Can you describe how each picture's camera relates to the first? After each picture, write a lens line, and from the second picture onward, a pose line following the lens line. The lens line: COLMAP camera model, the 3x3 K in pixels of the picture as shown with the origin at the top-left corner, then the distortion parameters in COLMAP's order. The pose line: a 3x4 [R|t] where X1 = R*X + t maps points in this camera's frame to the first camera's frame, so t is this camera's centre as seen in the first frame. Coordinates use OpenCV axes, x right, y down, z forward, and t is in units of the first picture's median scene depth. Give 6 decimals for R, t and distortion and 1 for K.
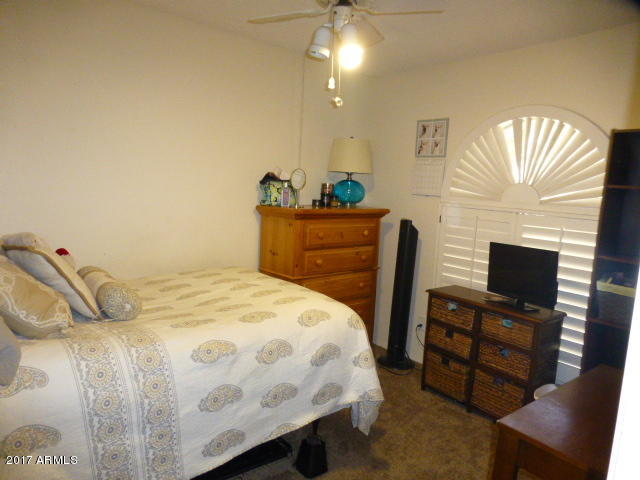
lens RADIAL K [[476.2, 0, 319.0], [0, 476.2, 239.0], [0, 0, 1]] dist [-0.027910, 0.004536]
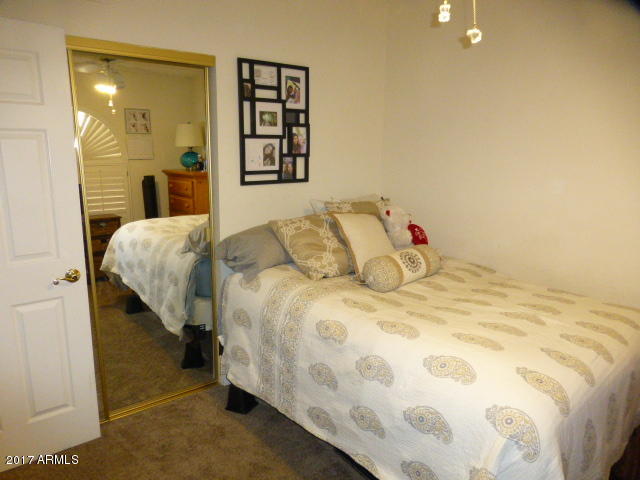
lens RADIAL K [[476.2, 0, 318.9], [0, 476.2, 242.5], [0, 0, 1]] dist [-0.027910, 0.004536]
pose [[-0.035944, 0.157012, -0.986942, 0.669778], [-0.149599, 0.975607, 0.160657, -0.097666], [0.988093, 0.153420, -0.011578, 0.834764]]
